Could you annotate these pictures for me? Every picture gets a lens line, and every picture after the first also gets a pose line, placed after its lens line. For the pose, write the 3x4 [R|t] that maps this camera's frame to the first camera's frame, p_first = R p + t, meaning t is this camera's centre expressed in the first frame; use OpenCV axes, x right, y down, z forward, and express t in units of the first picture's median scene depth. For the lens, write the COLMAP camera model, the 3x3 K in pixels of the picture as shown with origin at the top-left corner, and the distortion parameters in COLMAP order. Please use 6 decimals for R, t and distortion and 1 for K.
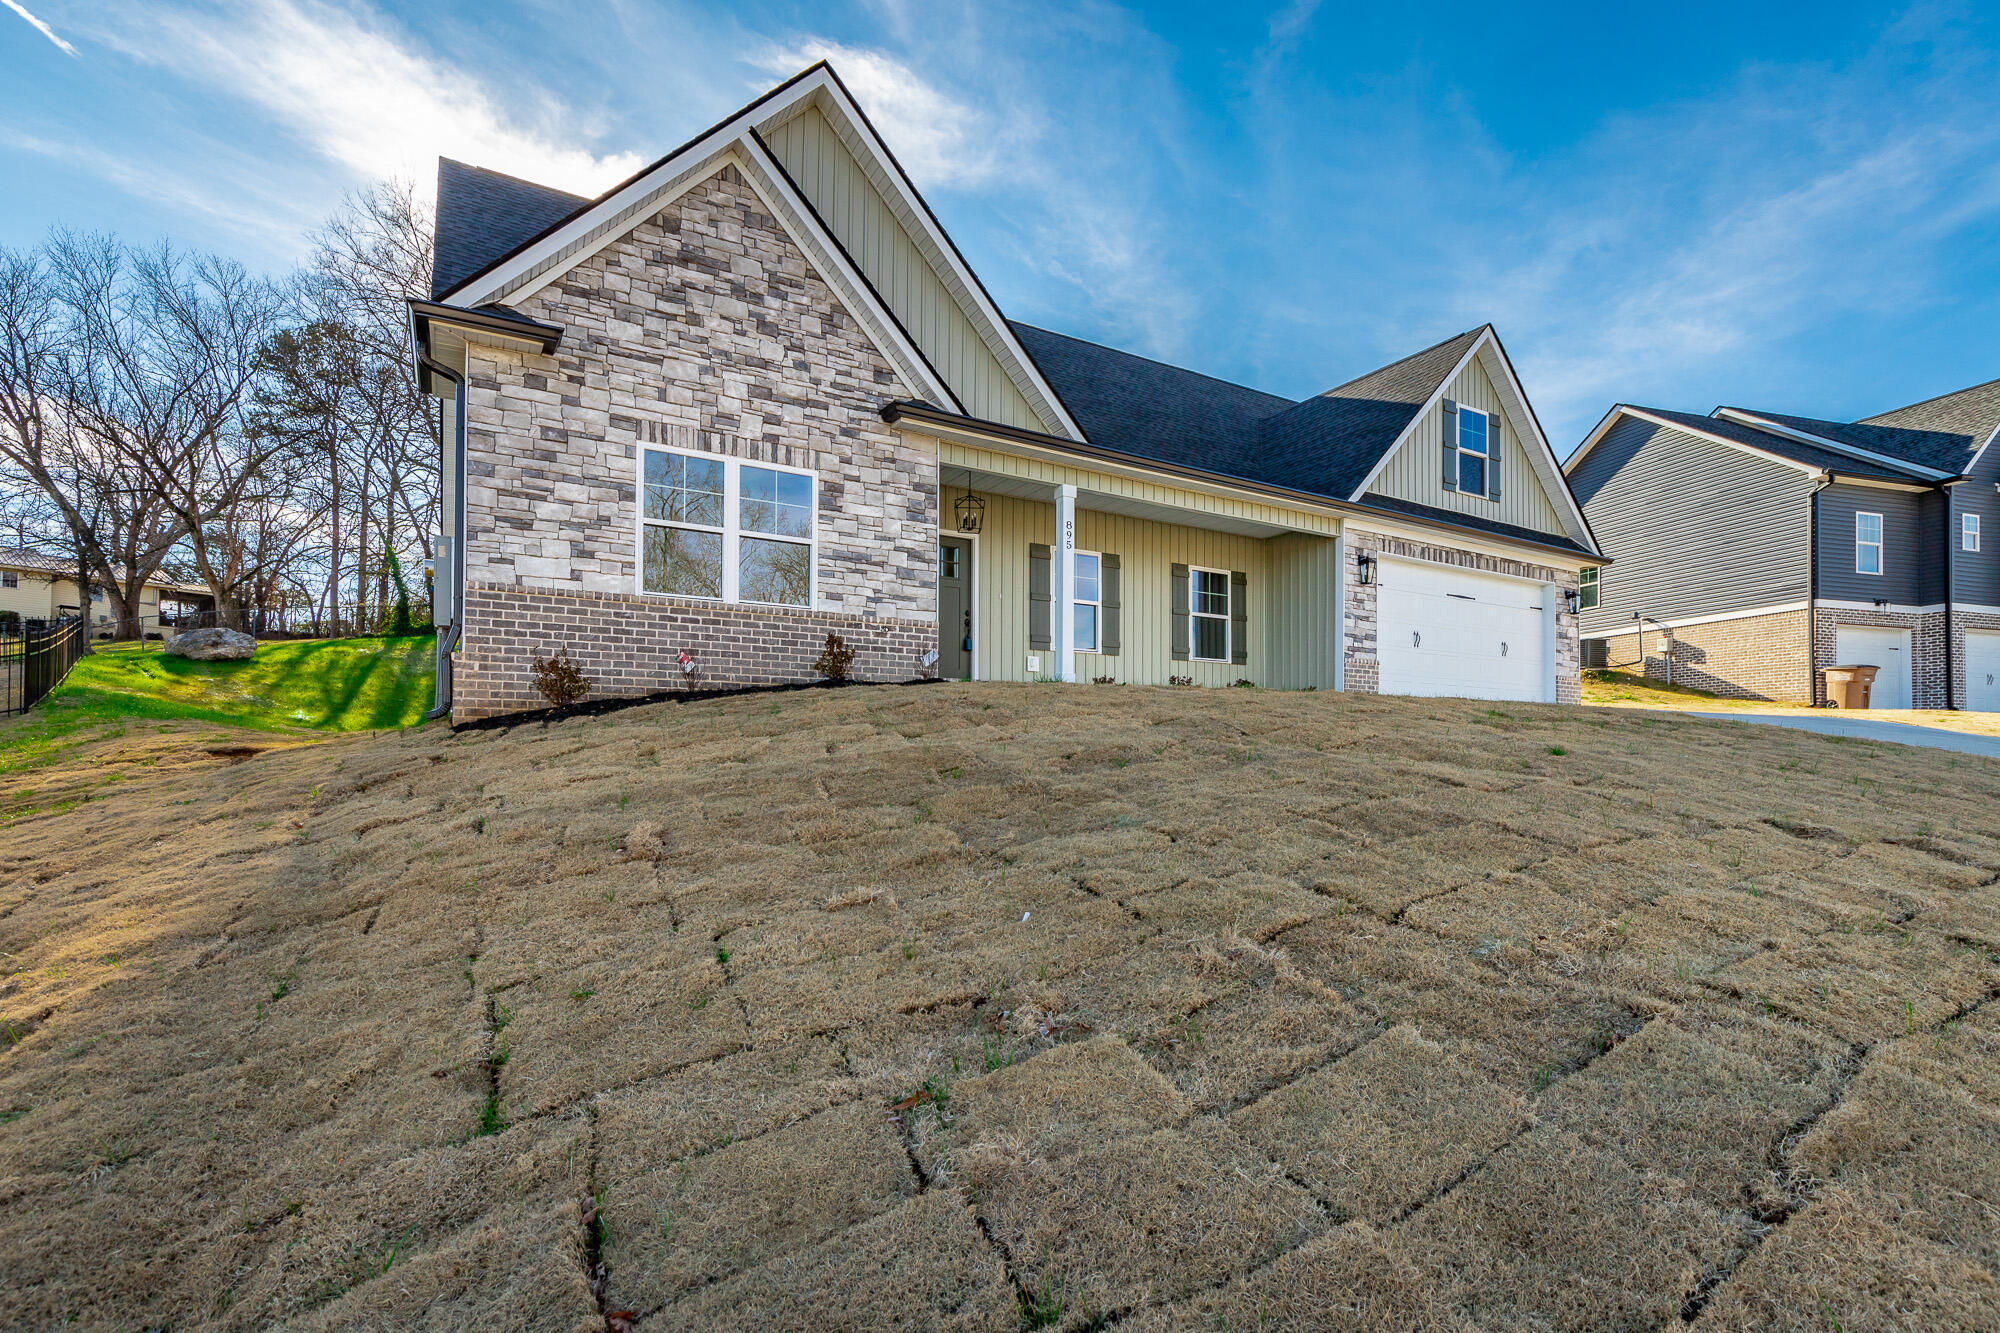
lens RADIAL K [[925.8, 0, 1005.4], [0, 925.8, 755.3], [0, 0, 1]] dist [0.003893, 0.001521]
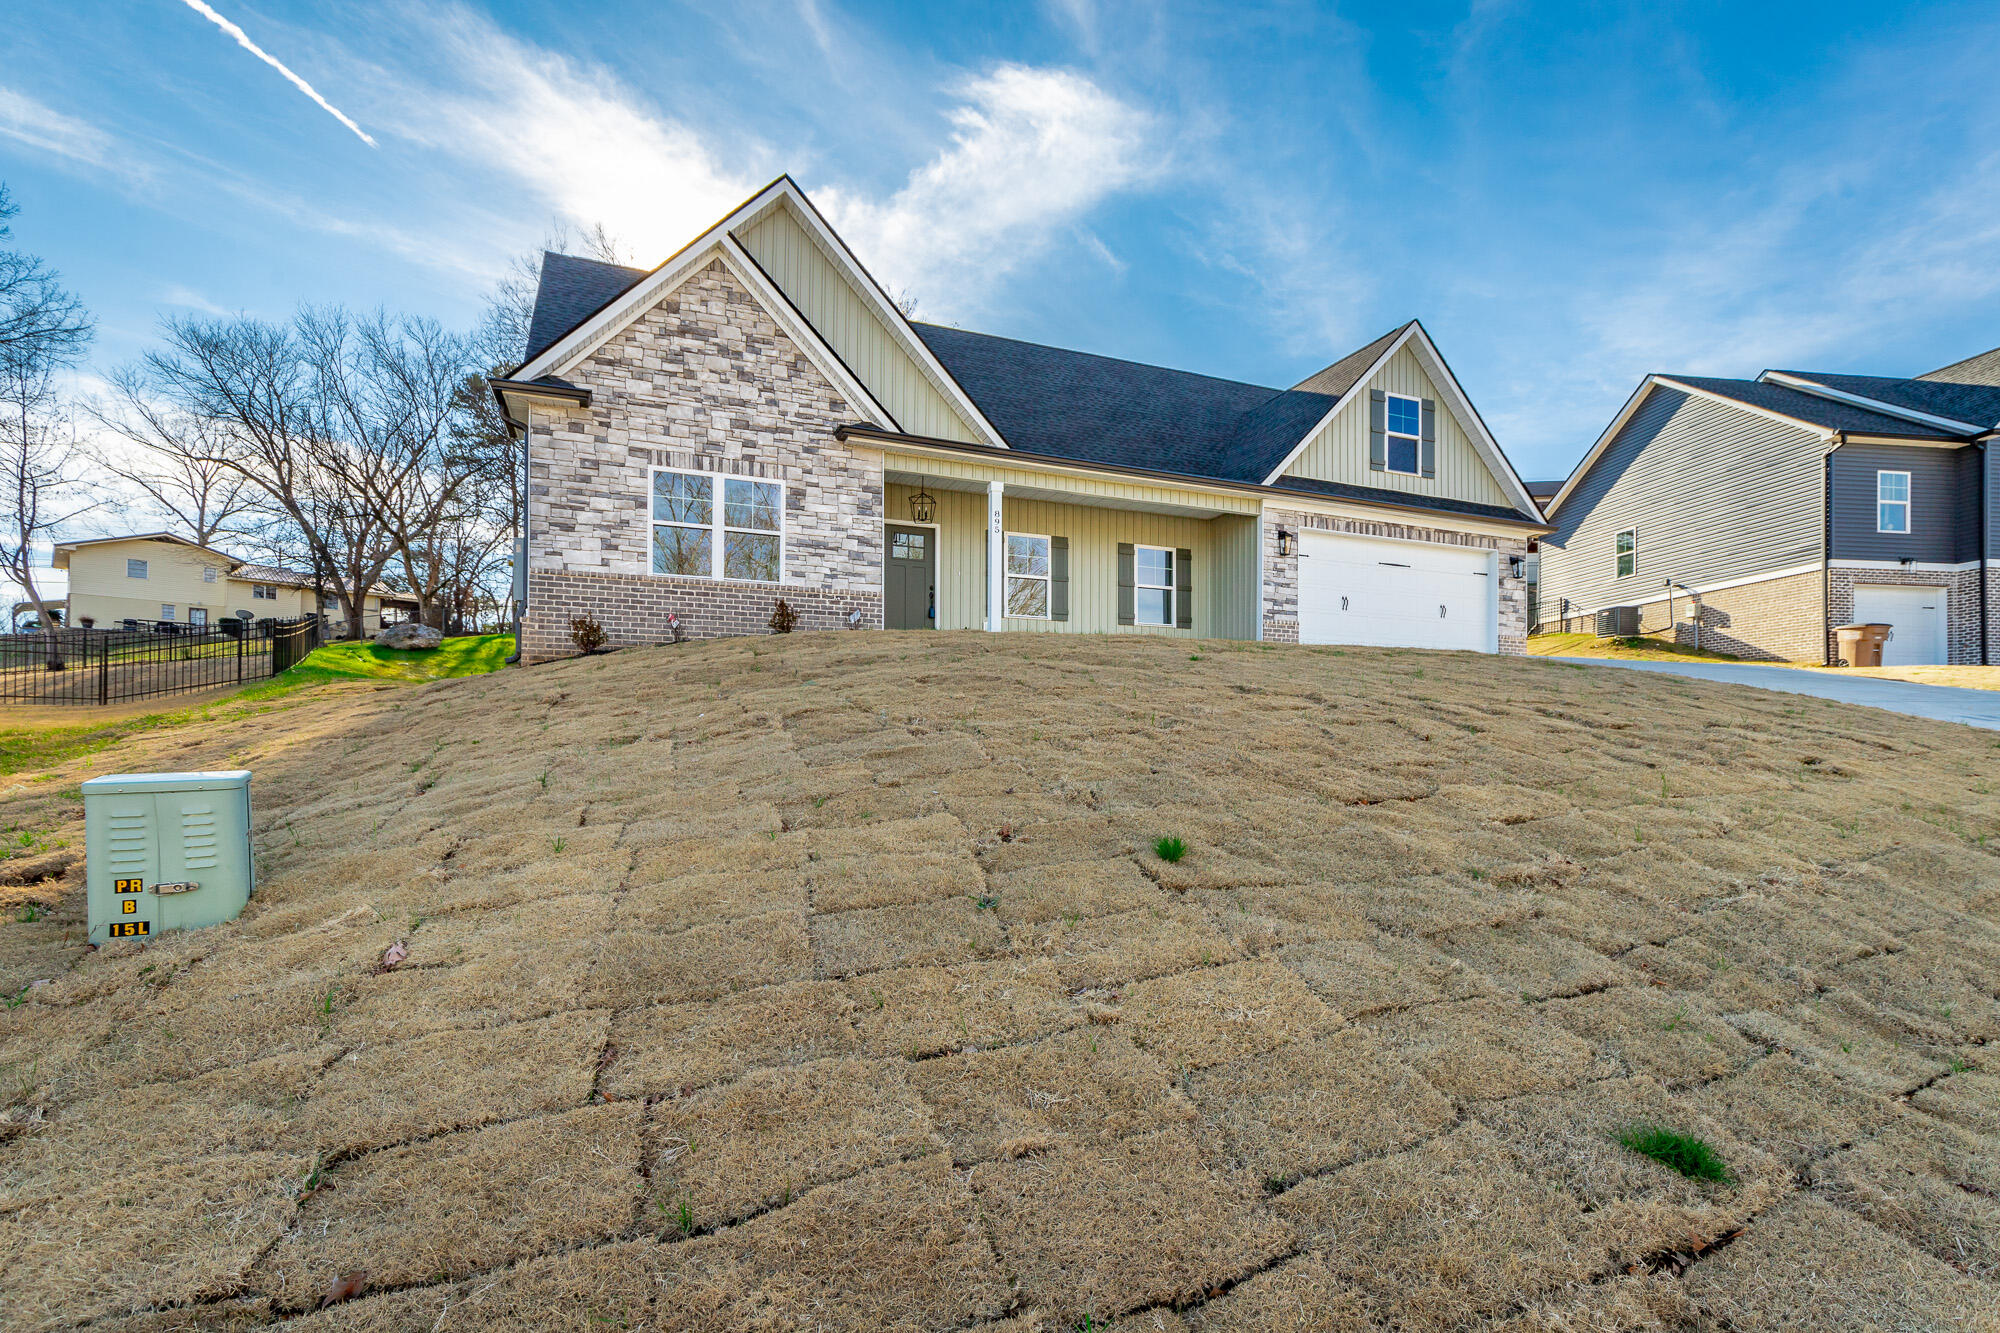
lens RADIAL K [[926.3, 0, 1019.7], [0, 926.3, 757.9], [0, 0, 1]] dist [0.002712, 0.000978]
pose [[0.989797, -0.000703, -0.142480, 0.316928], [0.001842, 0.999967, 0.007863, 0.082094], [0.142470, -0.008046, 0.989766, -0.273780]]
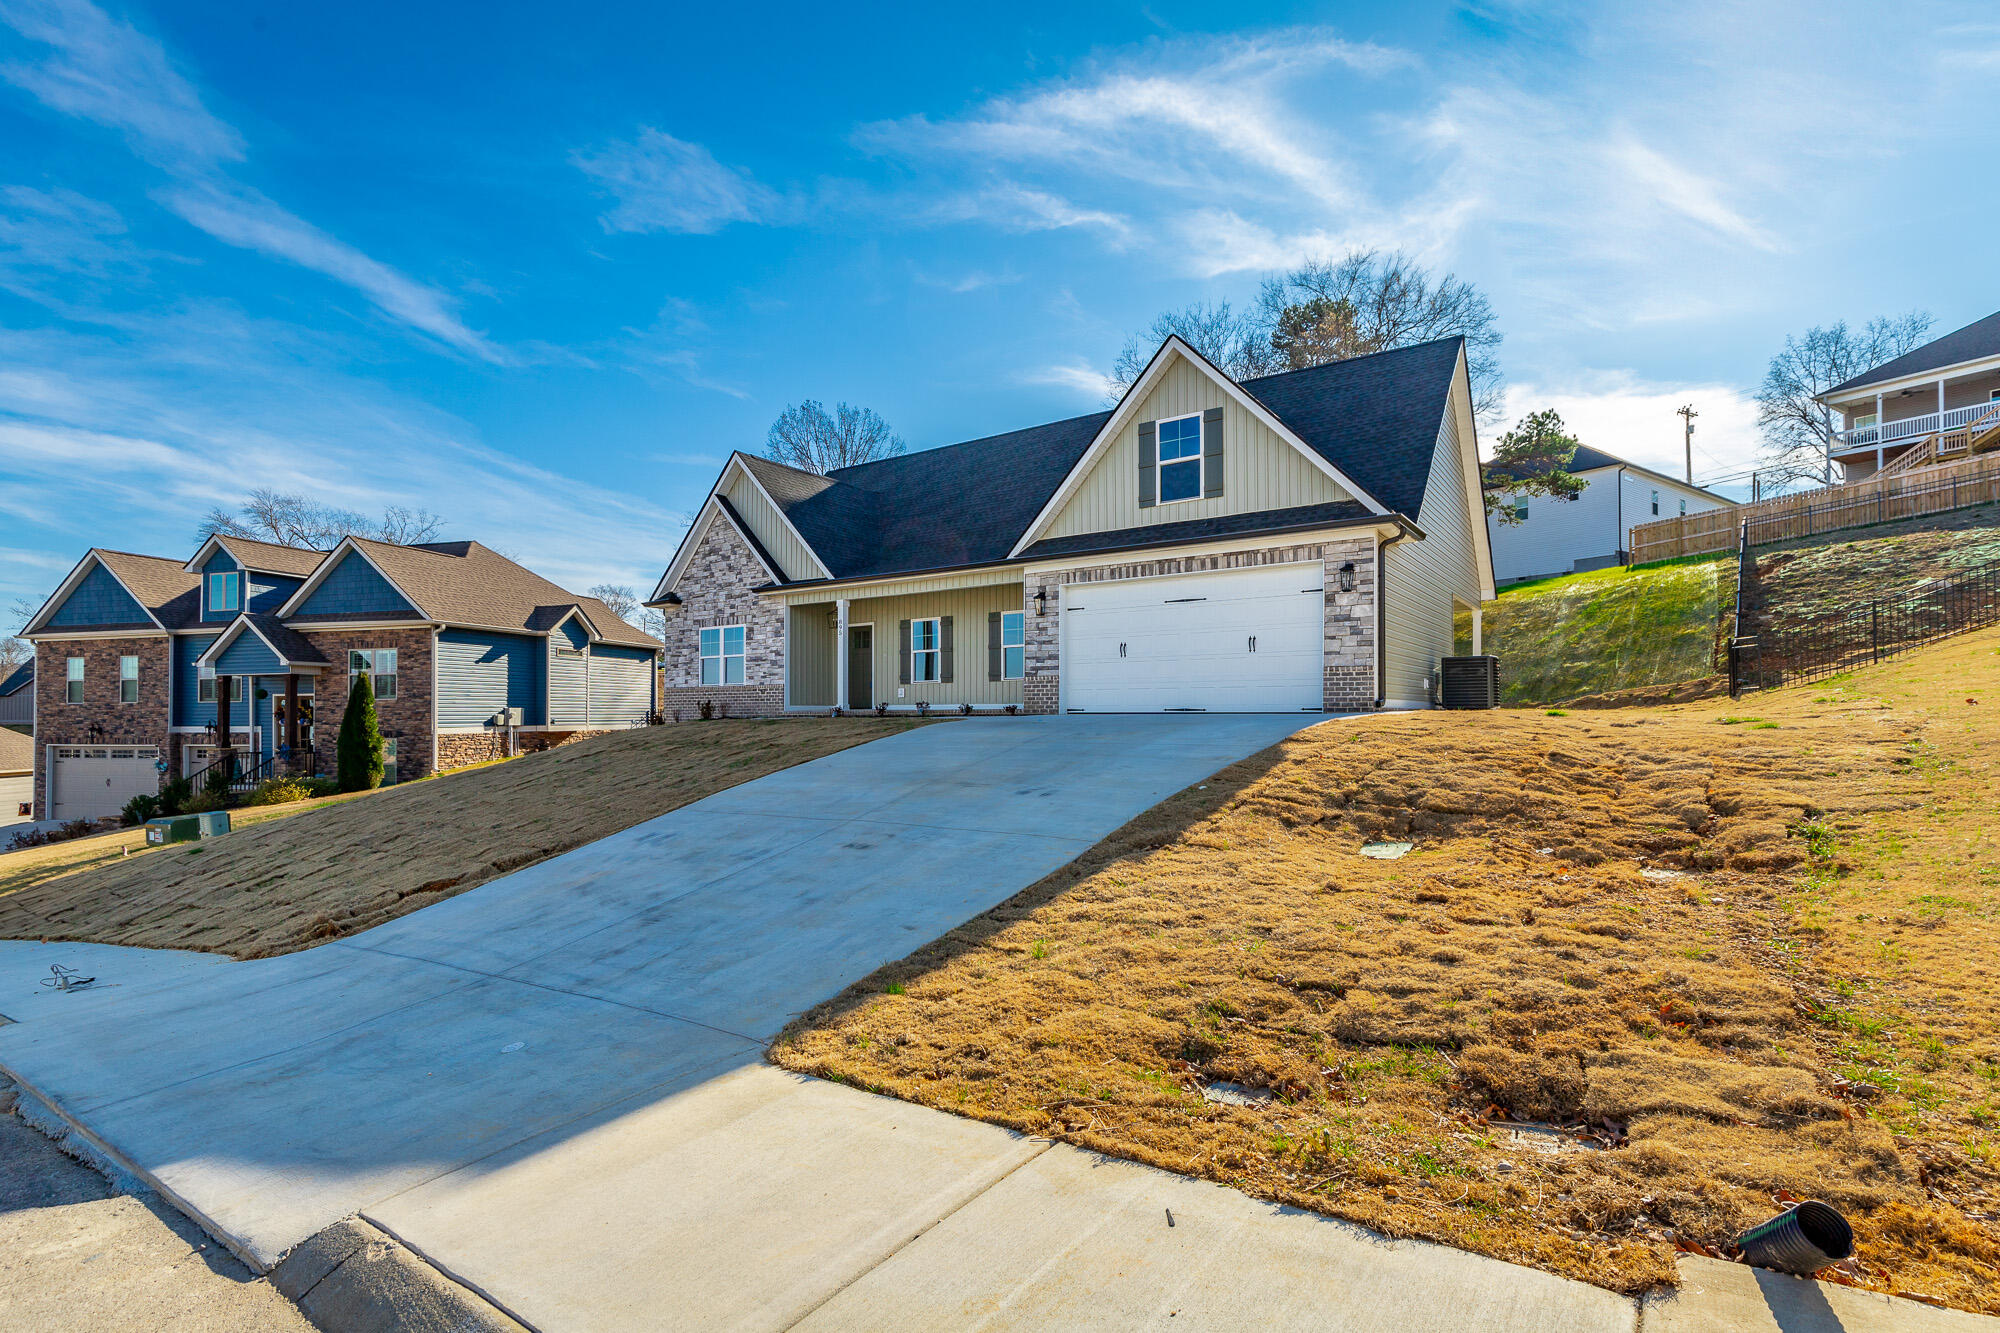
lens RADIAL K [[883.6, 0, 1007.8], [0, 883.6, 704.1], [0, 0, 1]] dist [-0.001147, -0.000066]
pose [[0.431557, -0.013295, -0.901987, 2.012021], [0.012987, 0.999879, -0.008525, -0.079328], [0.901992, -0.008035, 0.431678, 0.627278]]
